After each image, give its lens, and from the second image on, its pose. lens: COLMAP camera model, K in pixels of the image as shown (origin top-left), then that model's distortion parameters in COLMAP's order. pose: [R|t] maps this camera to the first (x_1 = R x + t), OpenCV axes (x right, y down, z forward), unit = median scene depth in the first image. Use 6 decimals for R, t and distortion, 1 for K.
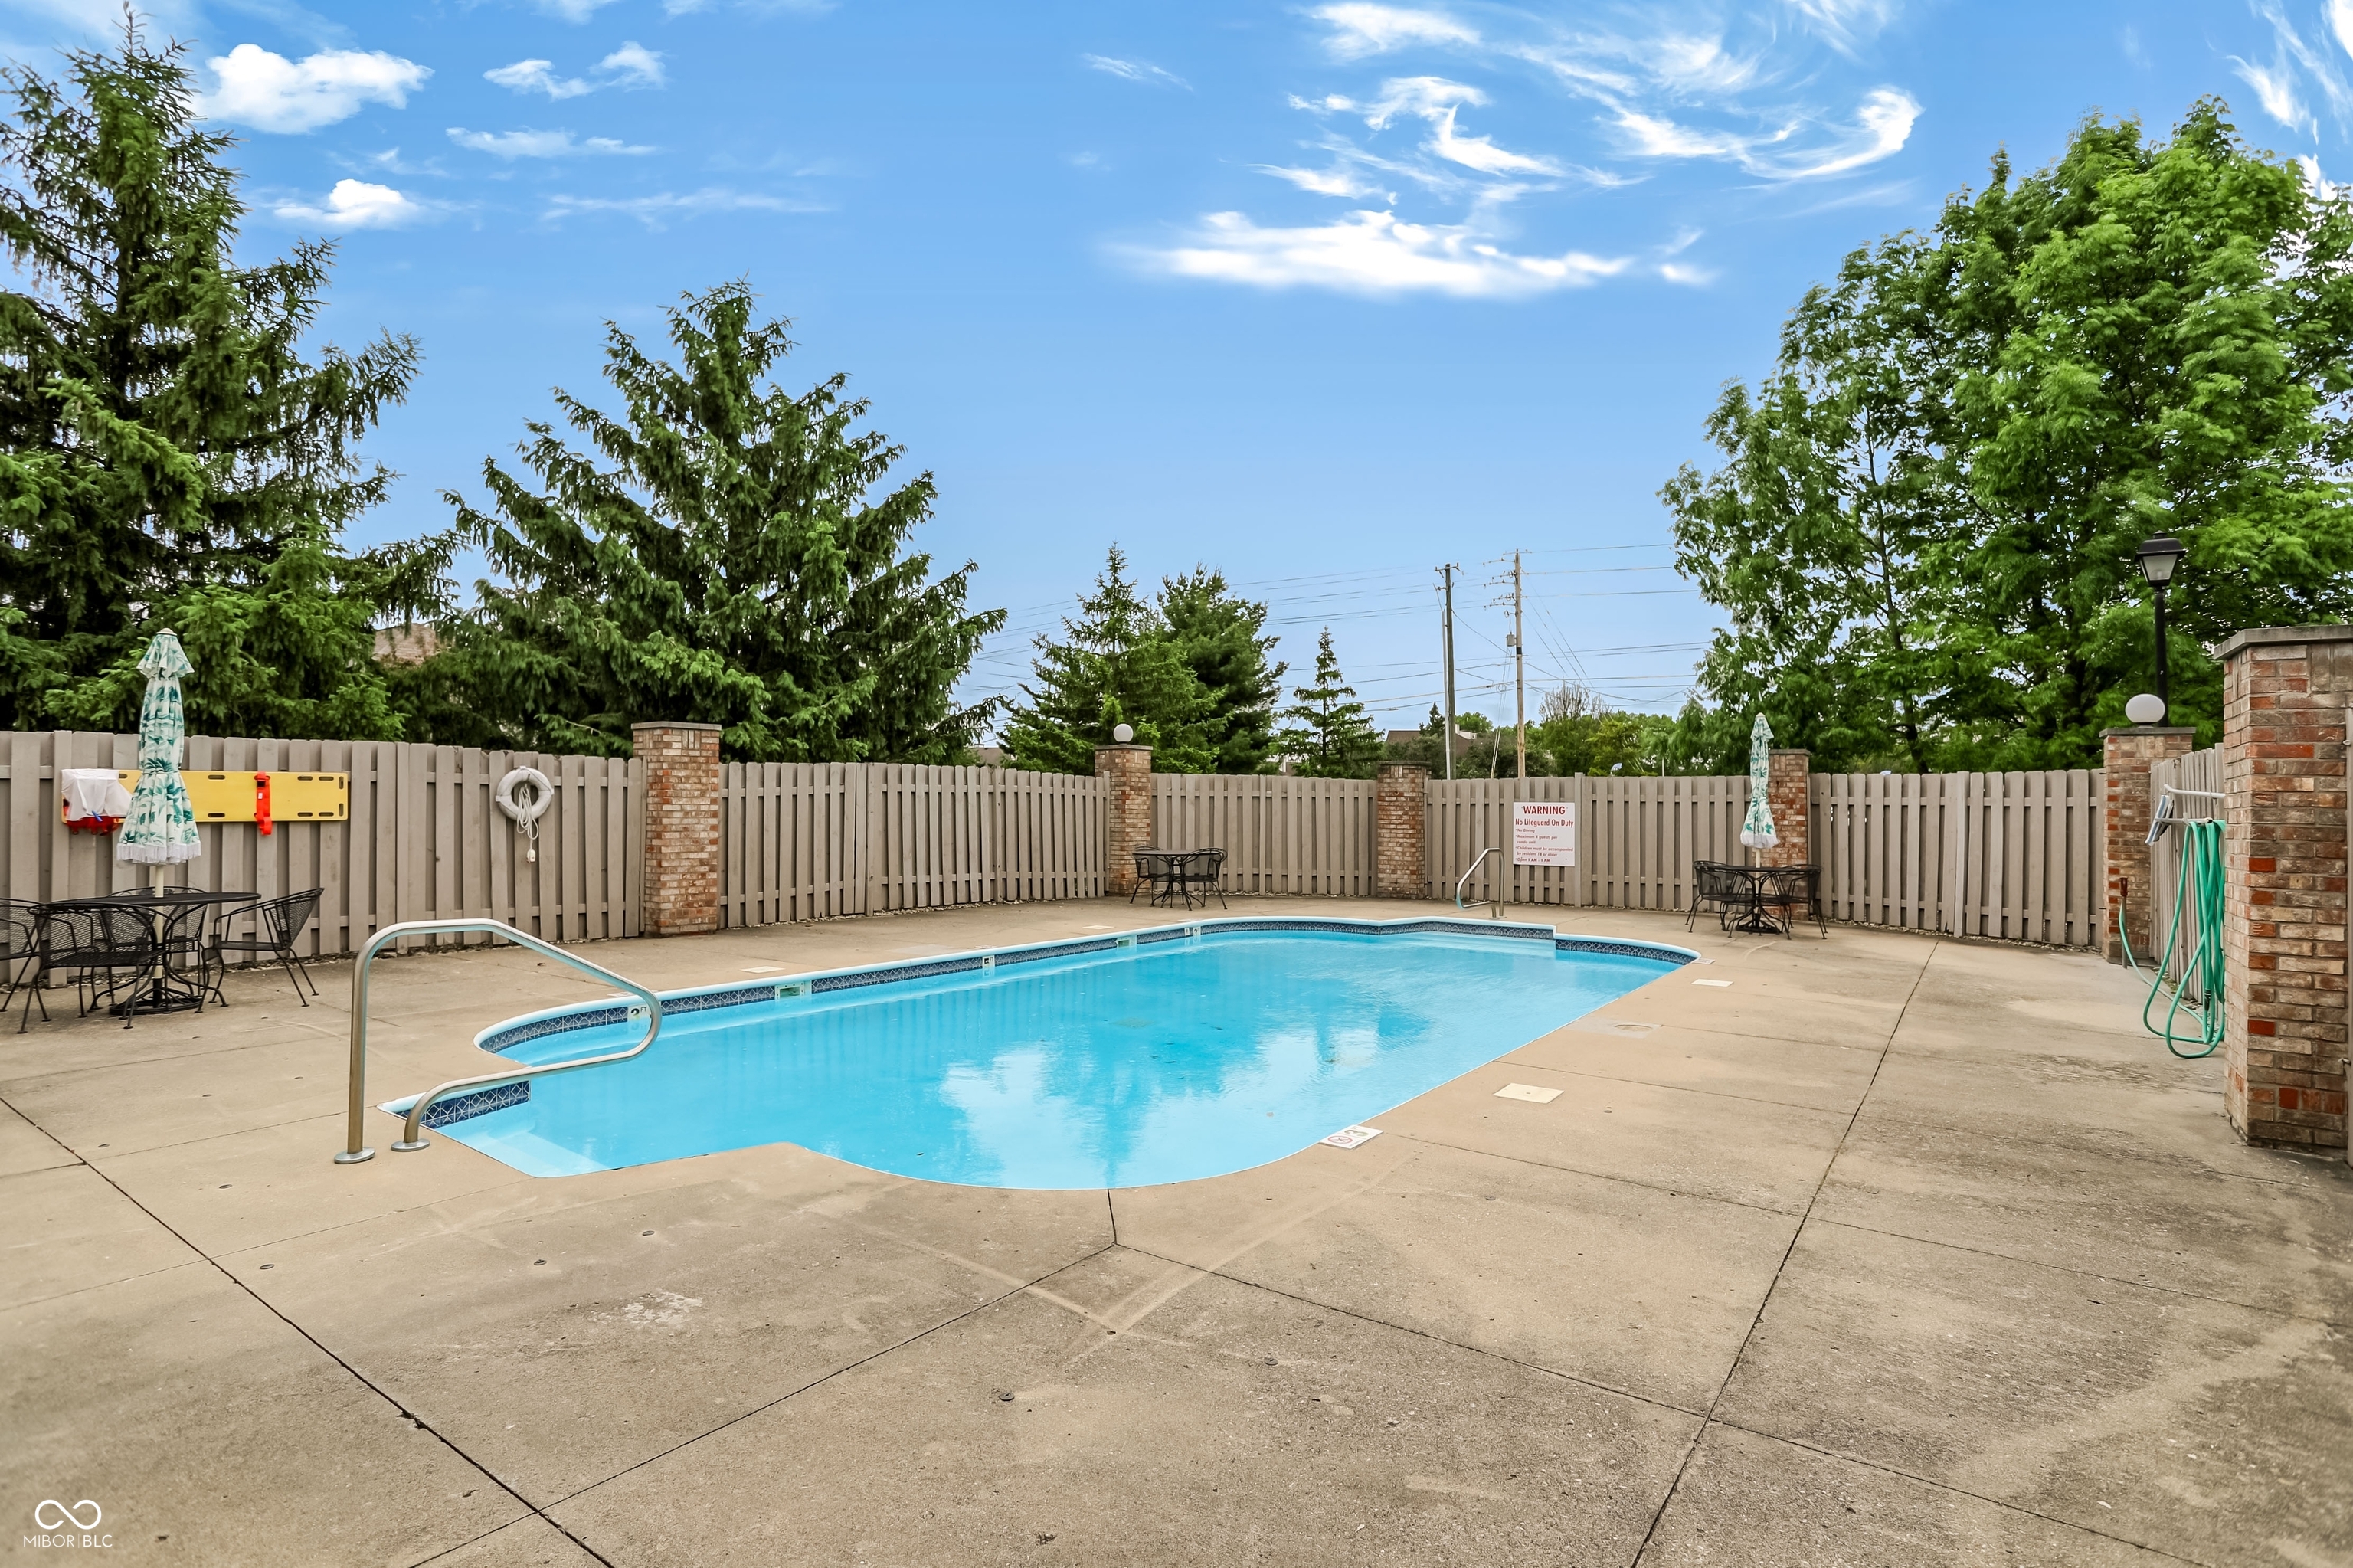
lens RADIAL K [[1149.2, 0, 1176.5], [0, 1149.2, 784.0], [0, 0, 1]] dist [-0.050261, -0.000104]
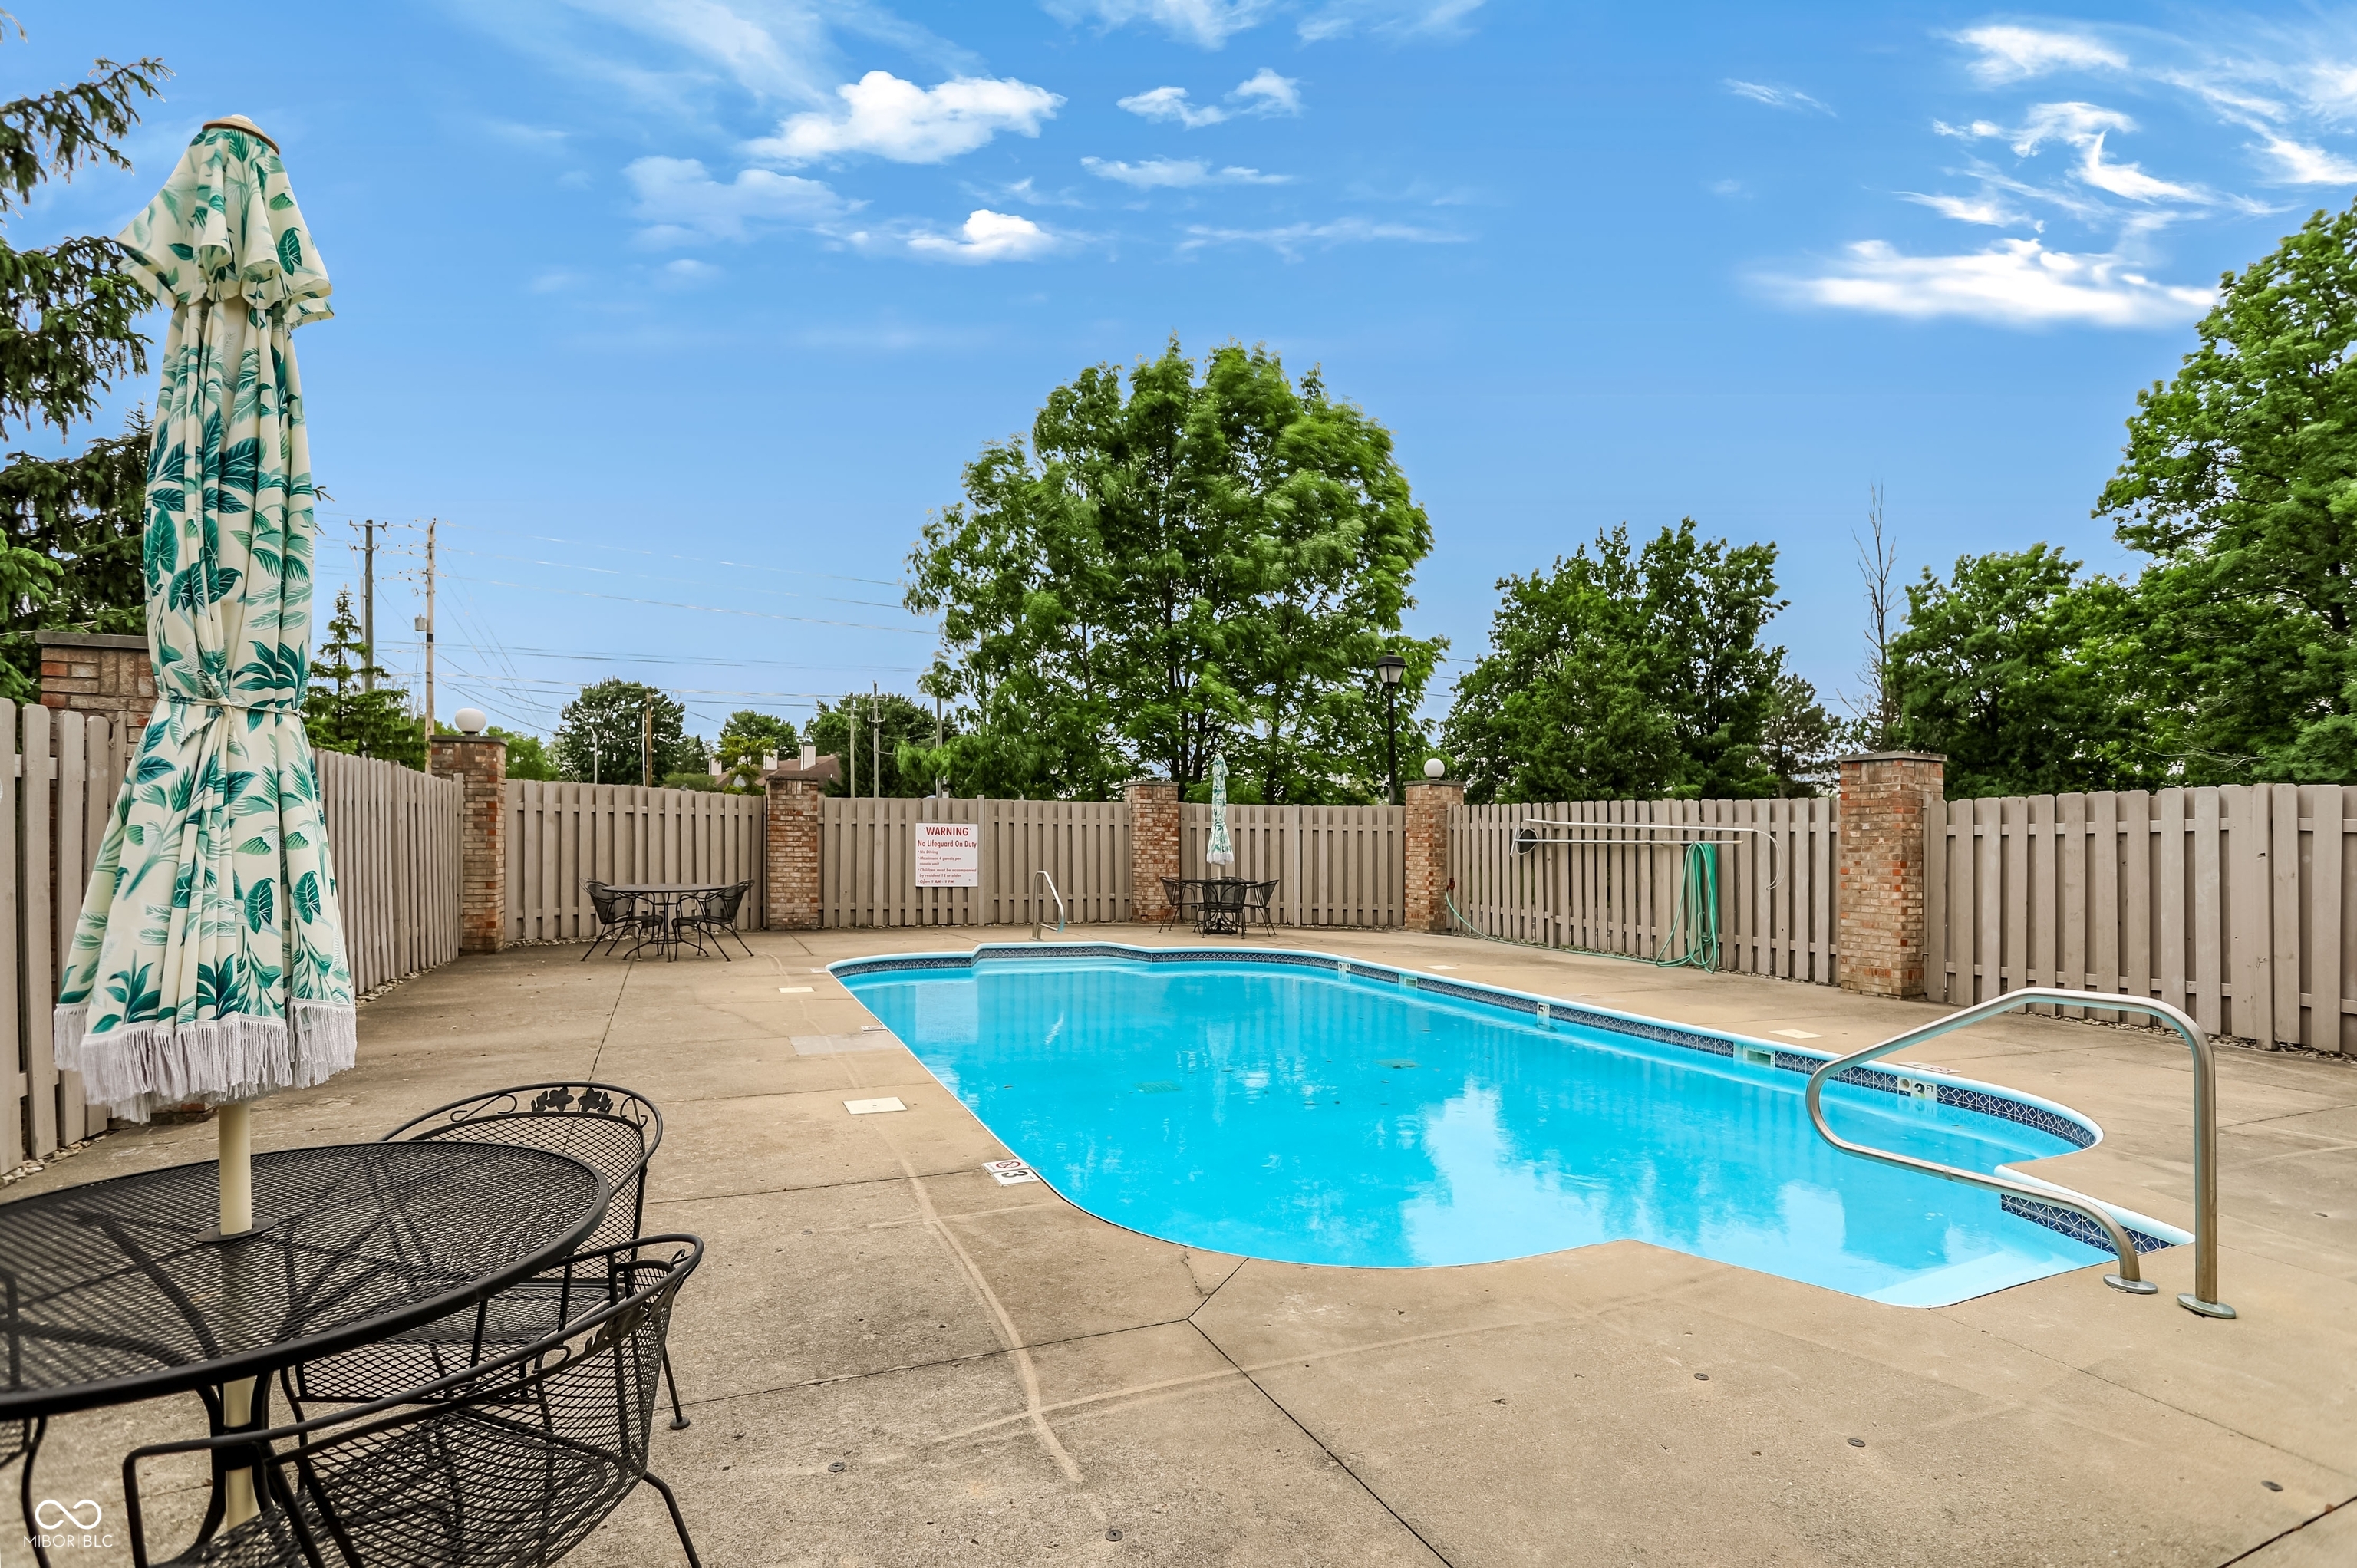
lens RADIAL K [[1158.3, 0, 1171.7], [0, 1158.3, 800.0], [0, 0, 1]] dist [-0.017923, -0.000205]
pose [[0.522890, 0.023377, 0.852079, -0.447035], [-0.023199, 0.999644, -0.013189, 0.004280], [-0.852084, -0.012871, 0.523246, 0.308270]]
